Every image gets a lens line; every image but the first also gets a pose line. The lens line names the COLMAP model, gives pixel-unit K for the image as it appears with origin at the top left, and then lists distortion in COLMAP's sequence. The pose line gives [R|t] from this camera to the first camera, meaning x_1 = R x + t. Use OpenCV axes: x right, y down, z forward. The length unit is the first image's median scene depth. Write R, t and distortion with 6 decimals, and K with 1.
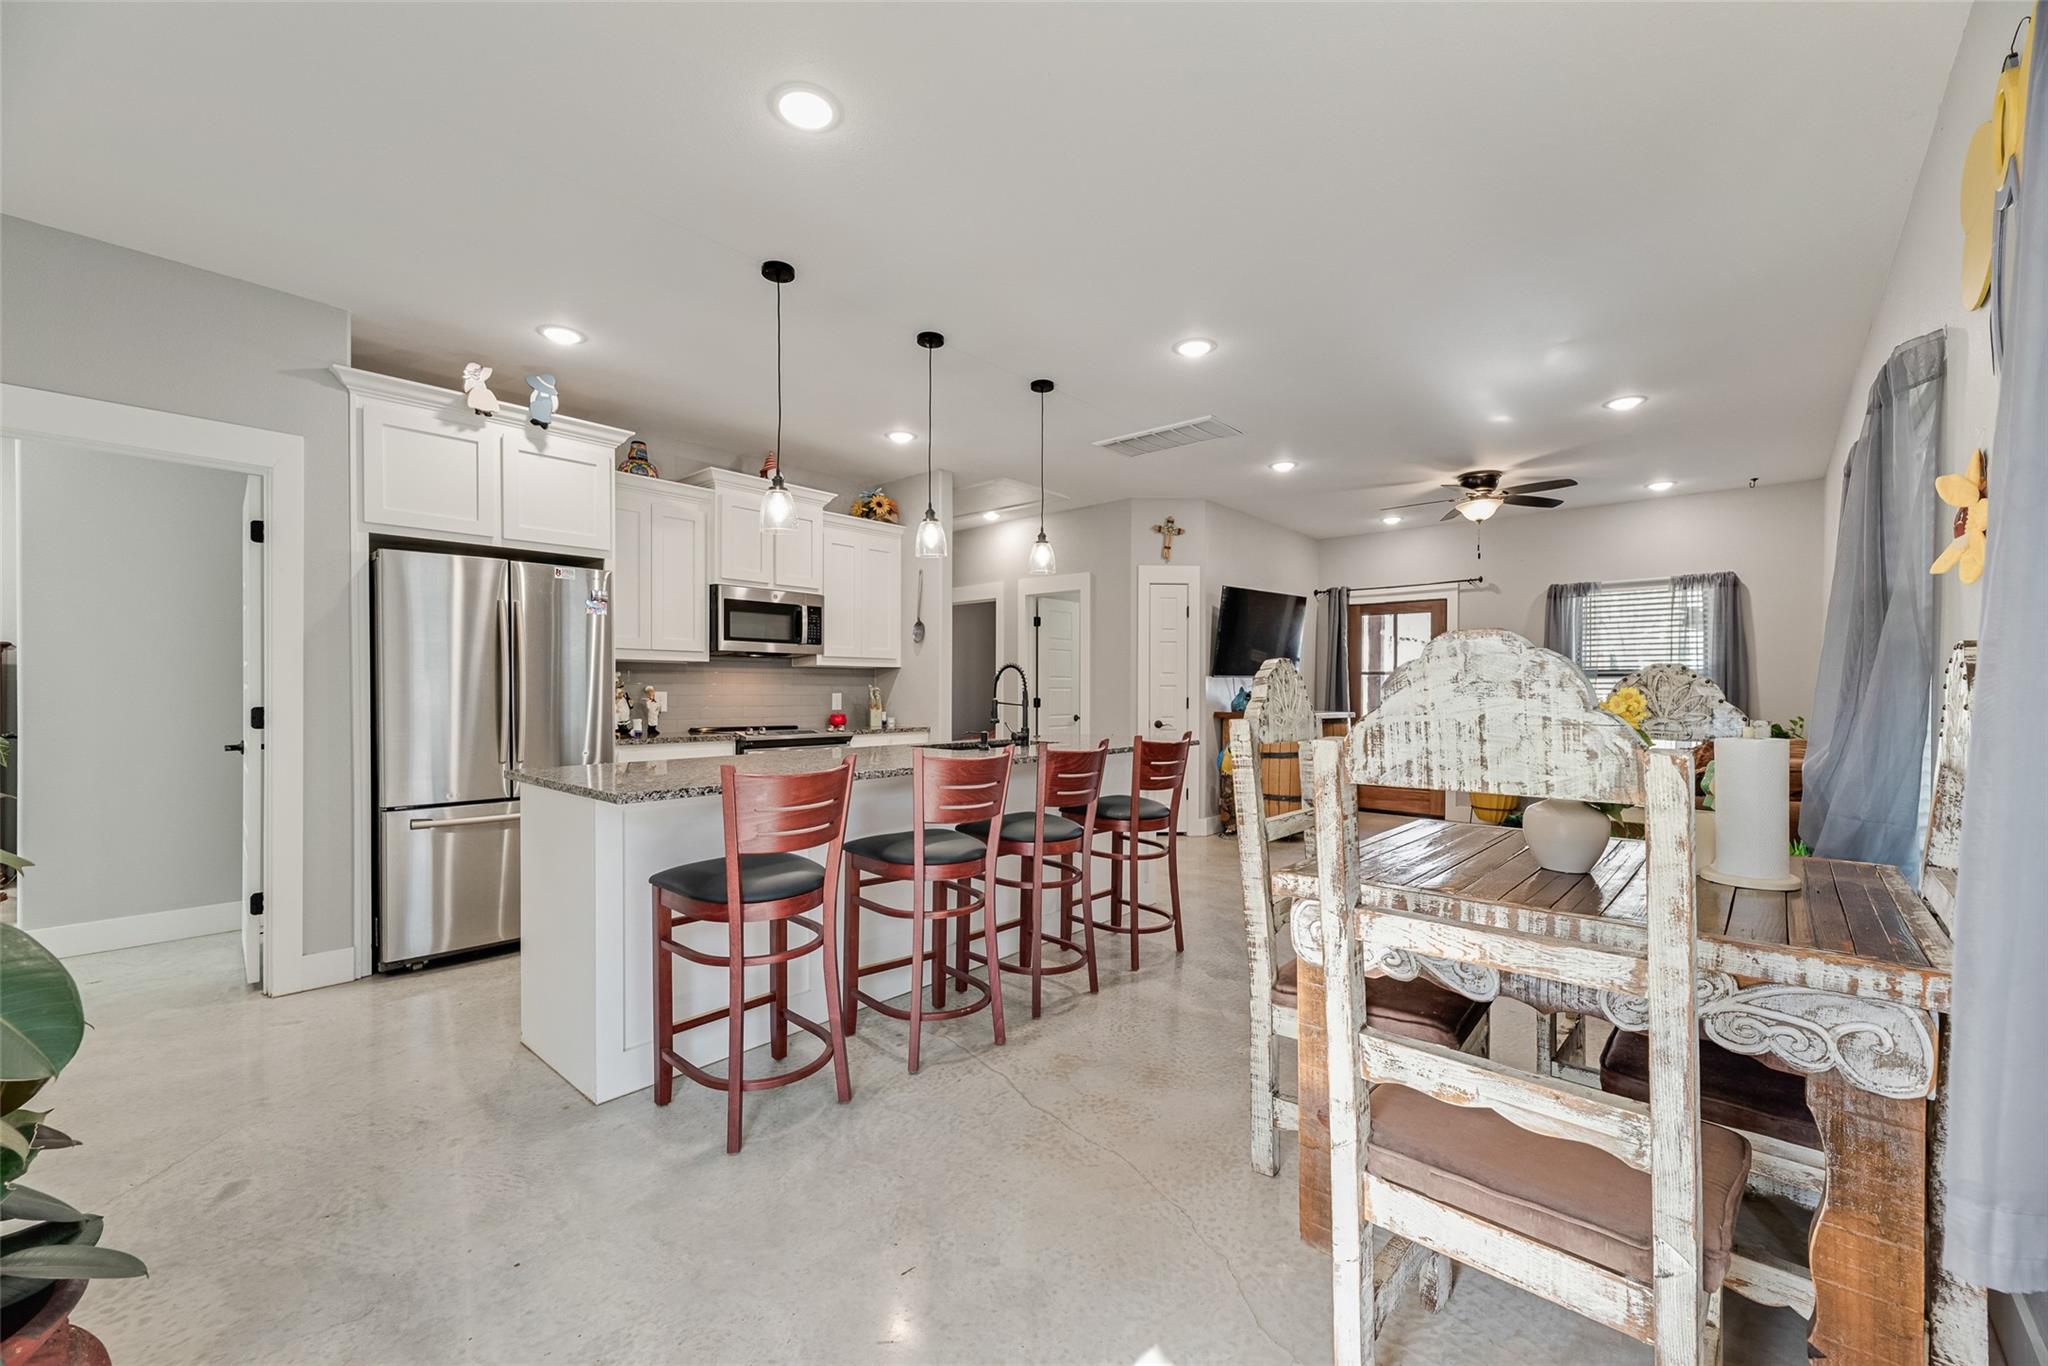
lens RADIAL K [[808.4, 0, 1029.1], [0, 808.4, 689.6], [0, 0, 1]] dist [-0.000049, 0.000020]
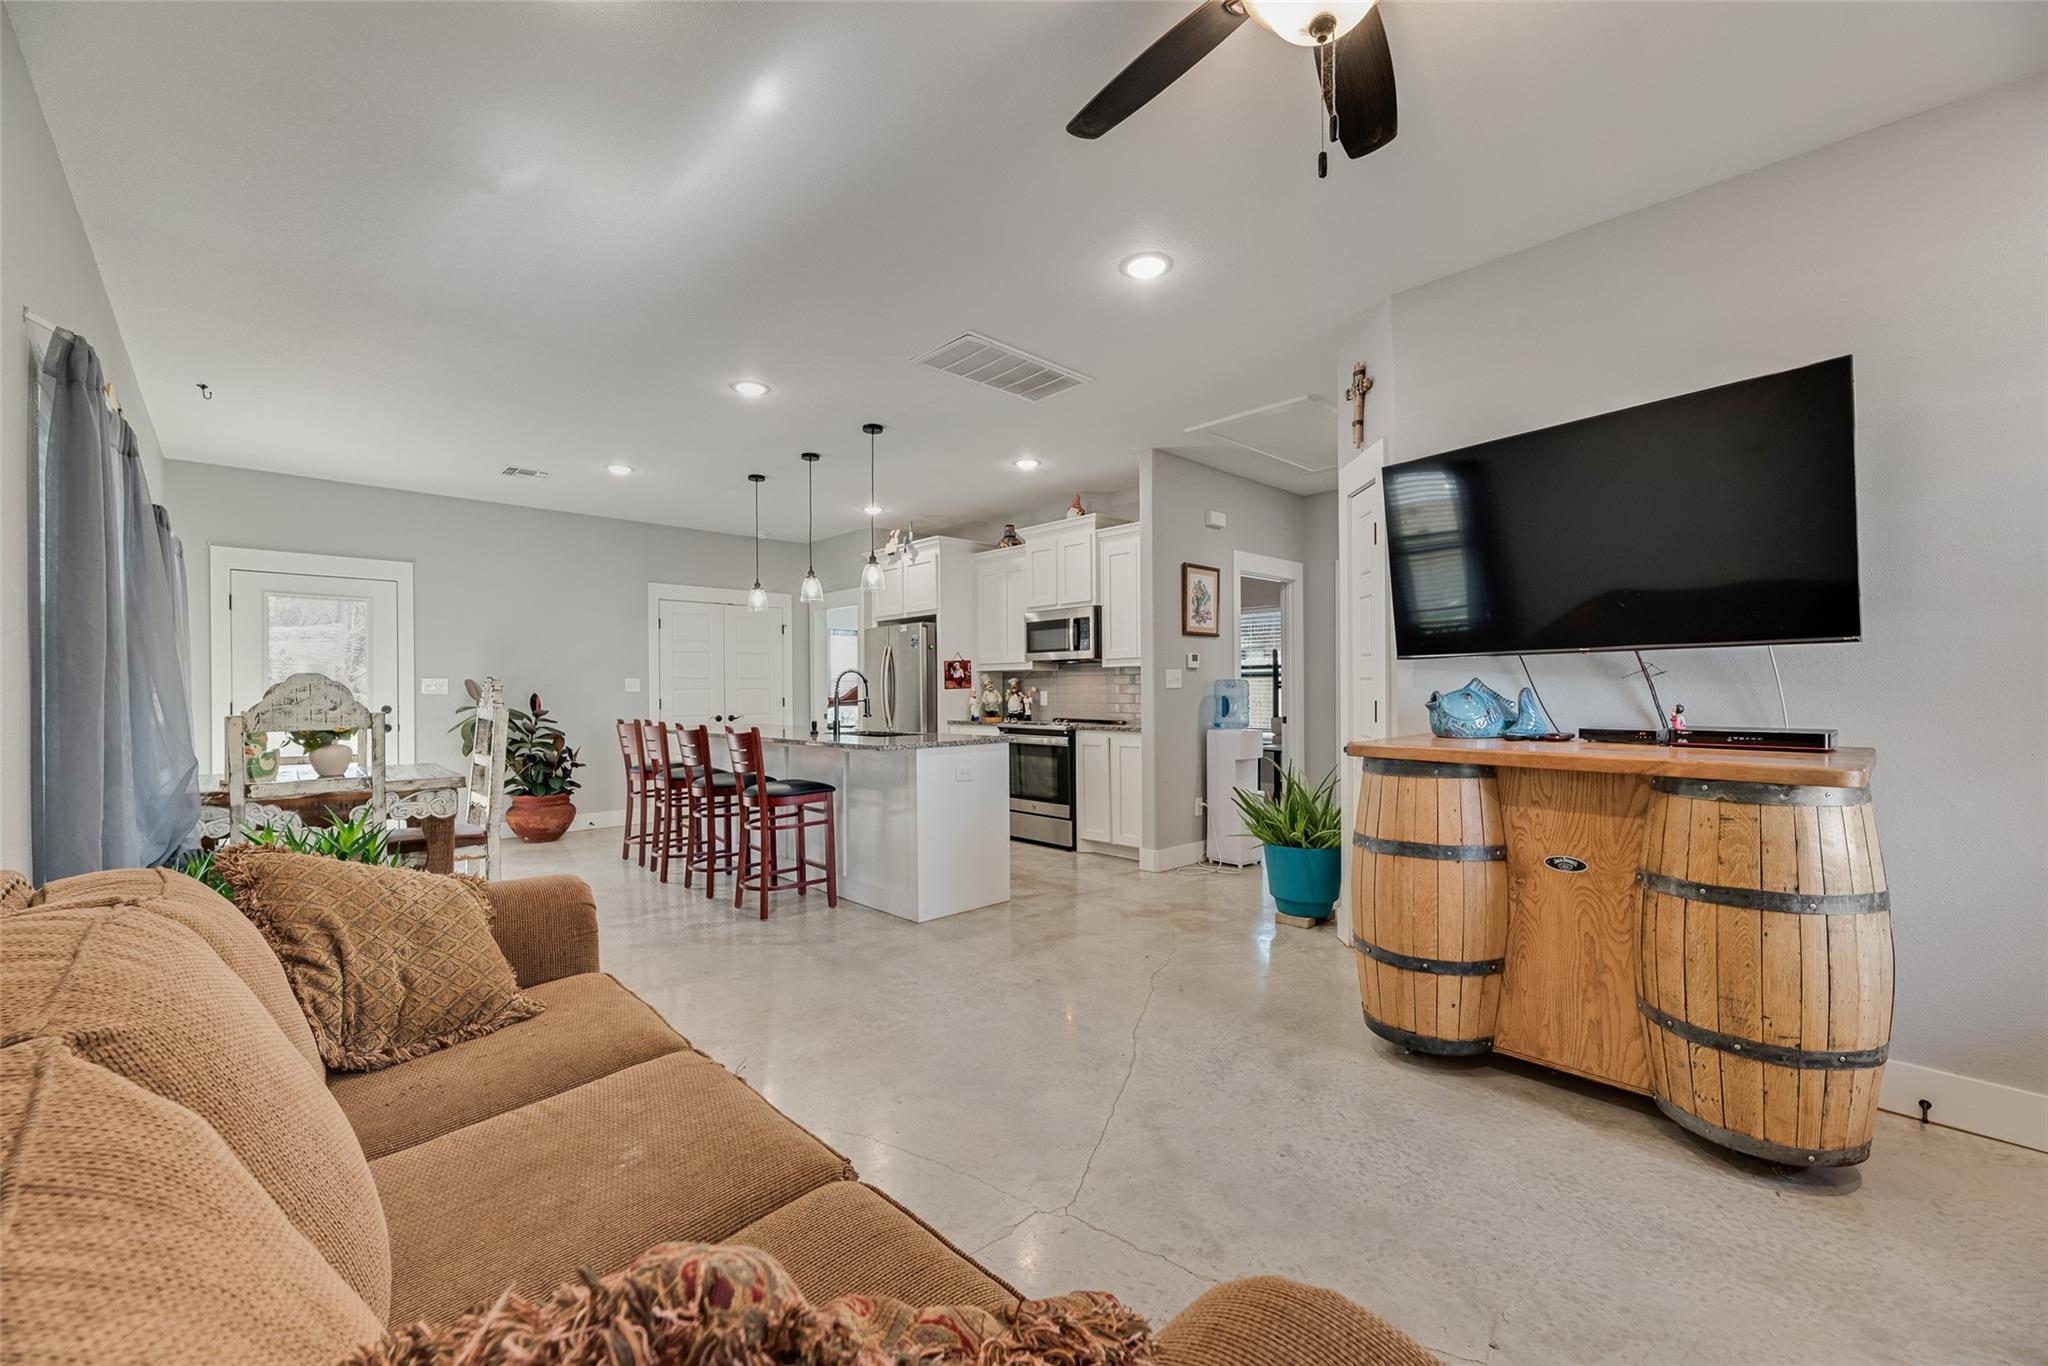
lens RADIAL K [[808.4, 0, 1029.1], [0, 808.4, 689.6], [0, 0, 1]] dist [-0.000049, 0.000020]
pose [[-0.078365, 0.000822, -0.996924, 0.956007], [0.007057, 0.999975, 0.000270, -0.000978], [0.996900, -0.007014, -0.078368, 1.088208]]
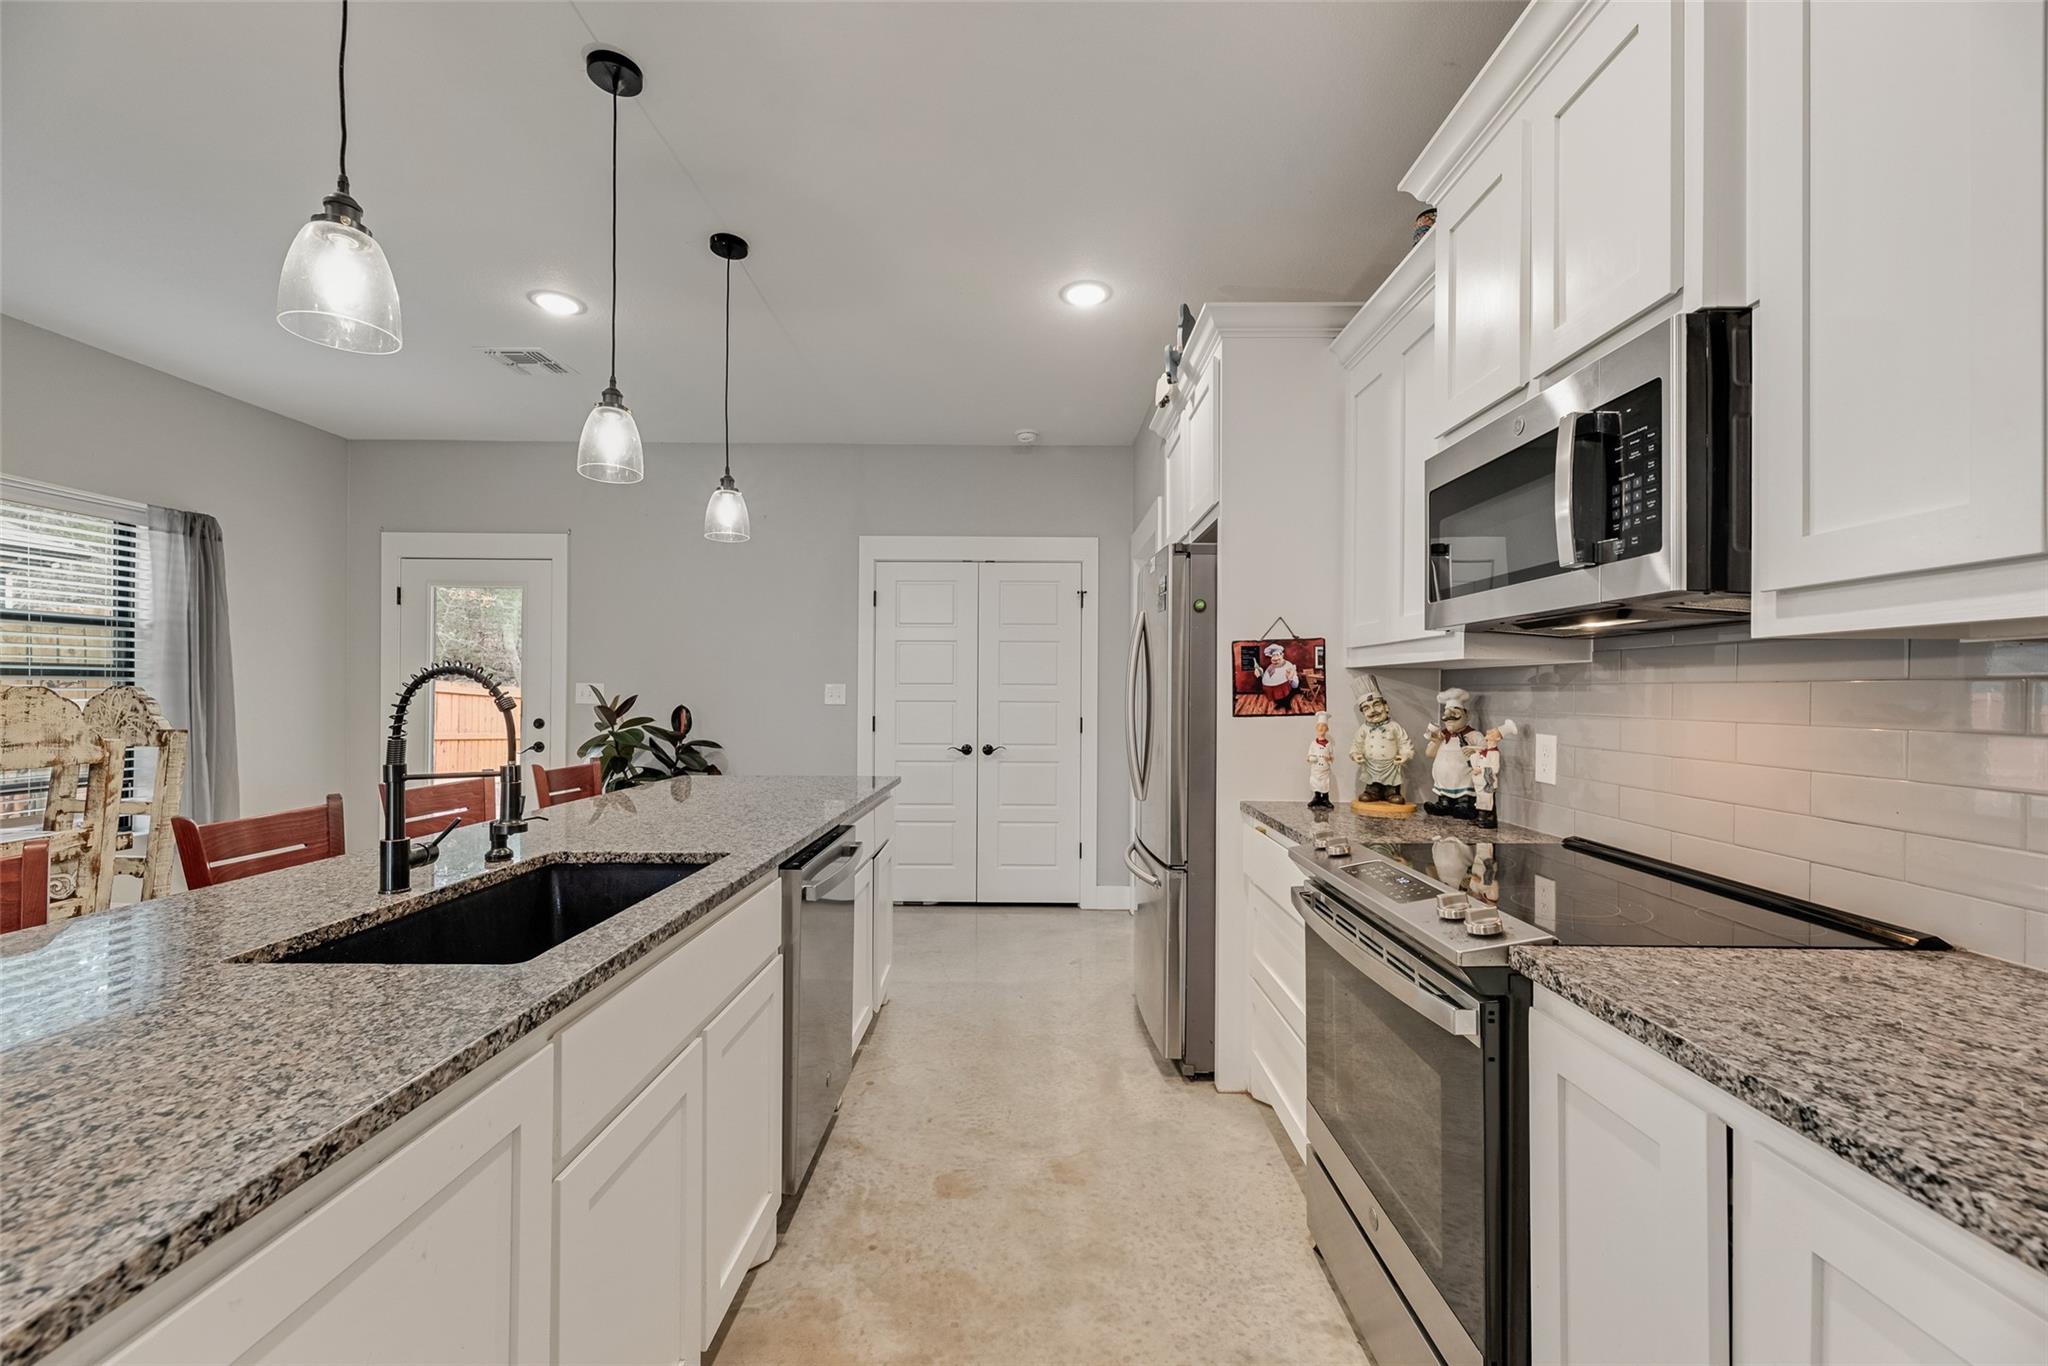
lens RADIAL K [[814.6, 0, 1032.8], [0, 814.6, 681.0], [0, 0, 1]] dist [-0.000962, -0.000096]
pose [[-0.746239, -0.013289, -0.665545, 0.016845], [-0.005518, 0.999890, -0.013778, -0.017427], [0.665655, -0.006609, -0.746231, 1.138905]]
